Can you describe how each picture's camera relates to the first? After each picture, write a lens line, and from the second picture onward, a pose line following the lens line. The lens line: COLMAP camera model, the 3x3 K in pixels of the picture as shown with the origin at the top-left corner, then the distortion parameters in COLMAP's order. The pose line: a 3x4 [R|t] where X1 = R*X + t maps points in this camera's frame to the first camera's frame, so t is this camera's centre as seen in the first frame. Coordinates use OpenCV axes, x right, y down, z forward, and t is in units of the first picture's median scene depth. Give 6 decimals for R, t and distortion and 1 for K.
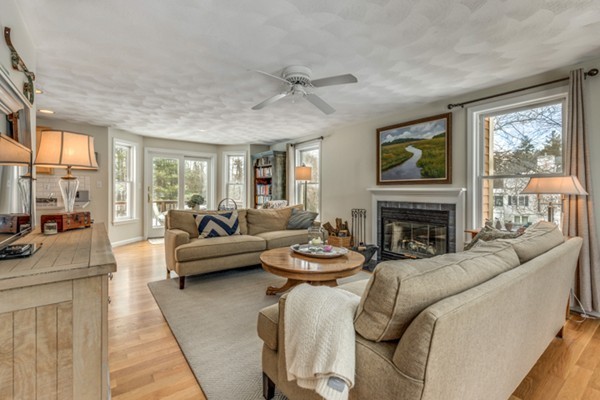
lens RADIAL K [[278.8, 0, 299.6], [0, 278.8, 187.3], [0, 0, 1]] dist [0.000862, 0.000022]
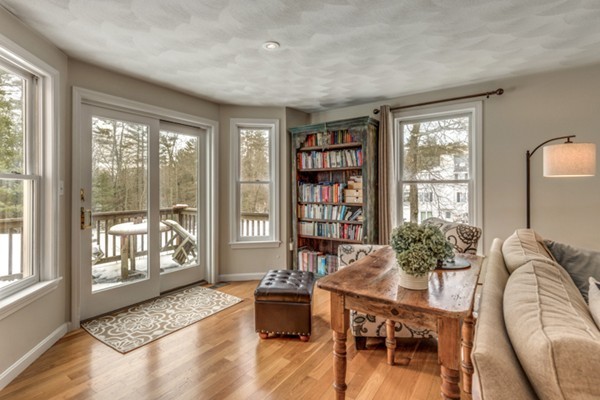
lens RADIAL K [[309.1, 0, 287.4], [0, 309.1, 185.4], [0, 0, 1]] dist [0.000803, -0.000007]
pose [[0.950062, -0.005400, 0.312015, -0.388730], [0.006606, 0.999974, -0.002808, -0.004848], [-0.311992, 0.004728, 0.950073, 0.480761]]
